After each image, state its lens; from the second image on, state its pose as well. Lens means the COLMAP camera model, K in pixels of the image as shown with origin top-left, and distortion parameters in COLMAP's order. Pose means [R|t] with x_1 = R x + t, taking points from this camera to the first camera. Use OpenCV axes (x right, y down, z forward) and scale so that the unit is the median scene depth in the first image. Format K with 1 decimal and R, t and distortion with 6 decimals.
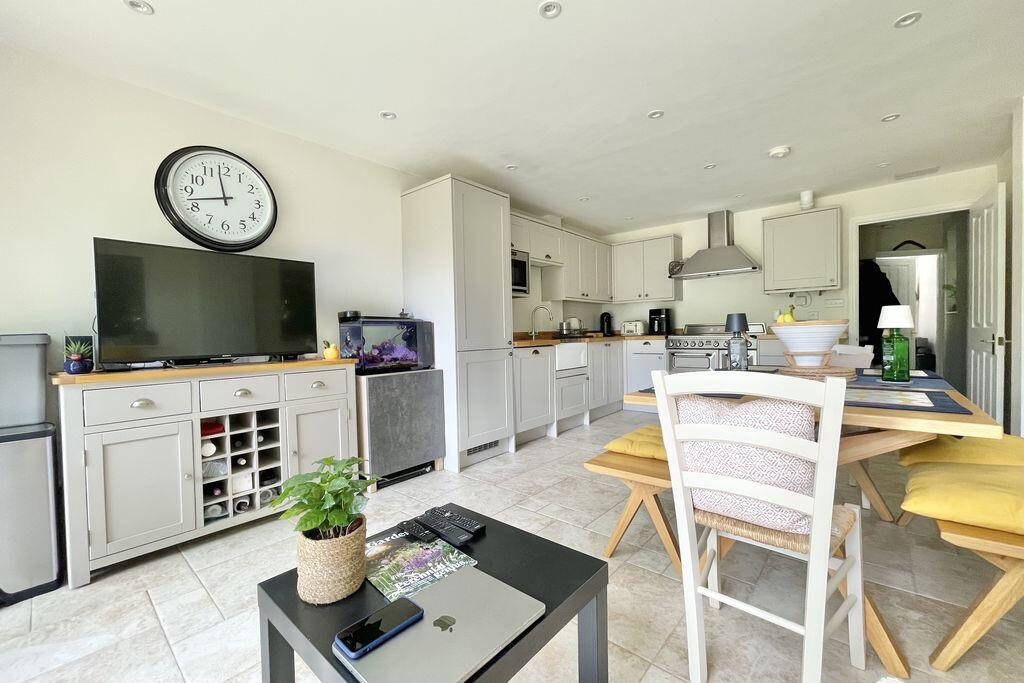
lens RADIAL K [[411.1, 0, 507.3], [0, 411.1, 337.5], [0, 0, 1]] dist [0.000150, -0.000261]
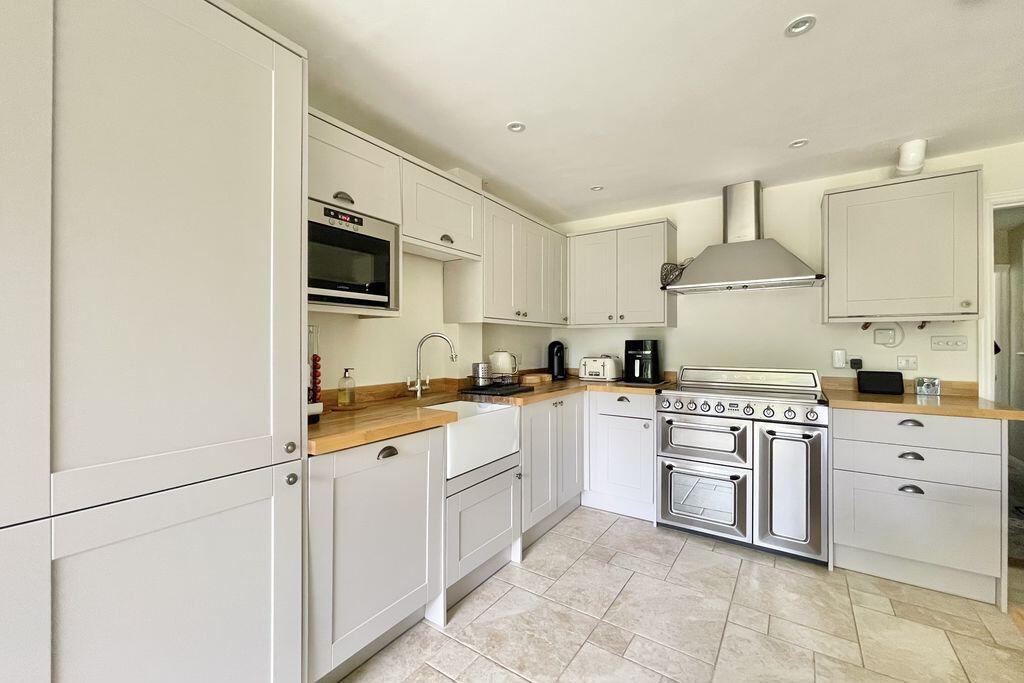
lens RADIAL K [[411.1, 0, 511.7], [0, 411.1, 340.5], [0, 0, 1]] dist [0.000150, -0.000261]
pose [[0.992339, 0.022611, 0.121461, 0.110923], [-0.020103, 0.999559, -0.021838, -0.055771], [-0.121901, 0.019229, 0.992356, 0.447917]]
